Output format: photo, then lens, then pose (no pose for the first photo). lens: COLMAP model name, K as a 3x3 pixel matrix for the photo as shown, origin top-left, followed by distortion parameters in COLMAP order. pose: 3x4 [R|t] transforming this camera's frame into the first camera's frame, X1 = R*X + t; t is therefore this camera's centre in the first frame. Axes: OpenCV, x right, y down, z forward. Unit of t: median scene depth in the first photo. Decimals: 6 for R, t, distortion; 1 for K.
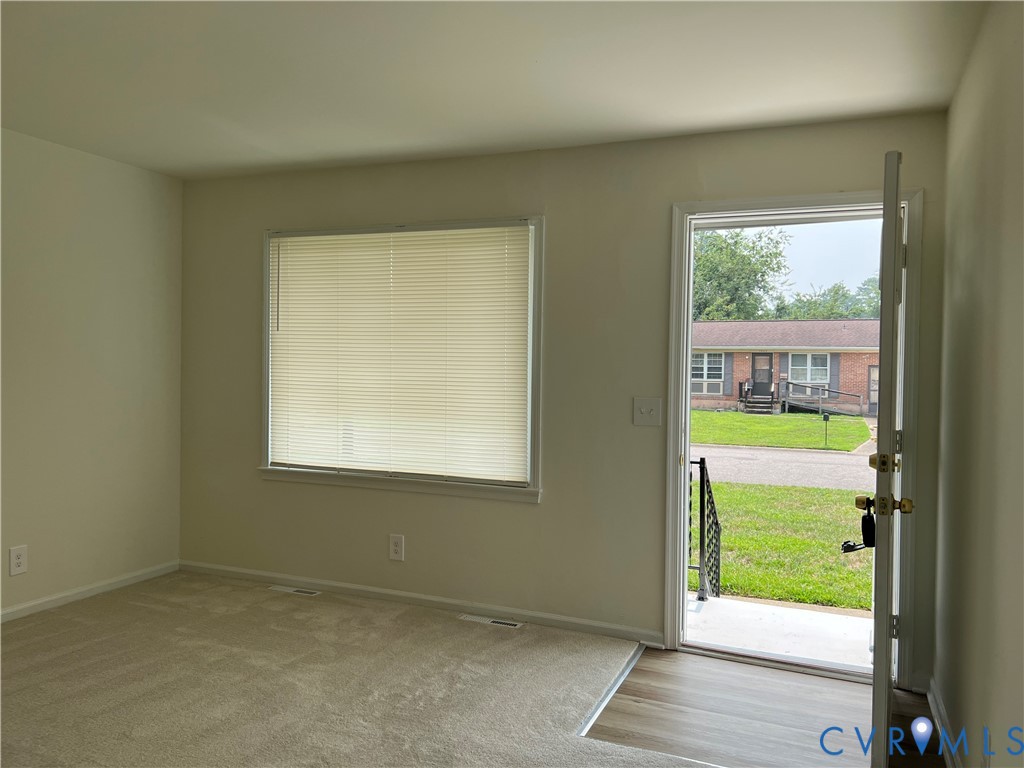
lens RADIAL K [[765.8, 0, 512.0], [0, 765.8, 384.0], [0, 0, 1]] dist [0.085421, -0.054509]
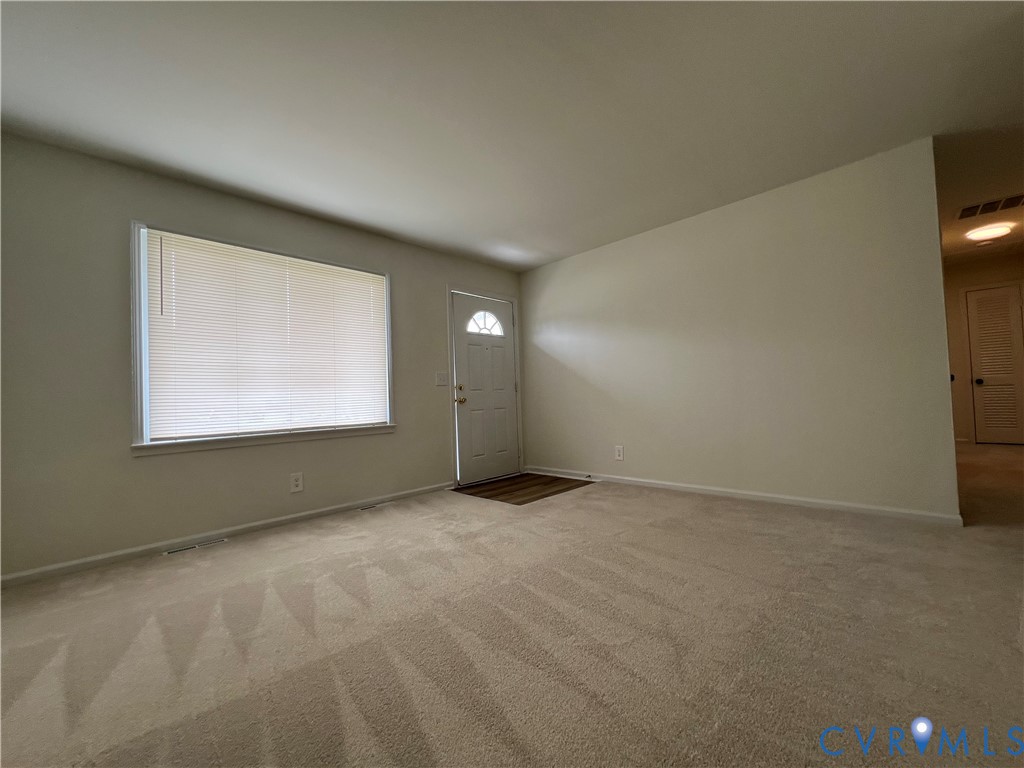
lens RADIAL K [[412.1, 0, 512.0], [0, 412.1, 384.0], [0, 0, 1]] dist [-0.000217, -0.000028]
pose [[0.389883, -0.013558, 0.920764, -0.679688], [0.045678, 0.998945, -0.004632, 0.055441], [-0.919731, 0.043865, 0.390091, 0.340721]]
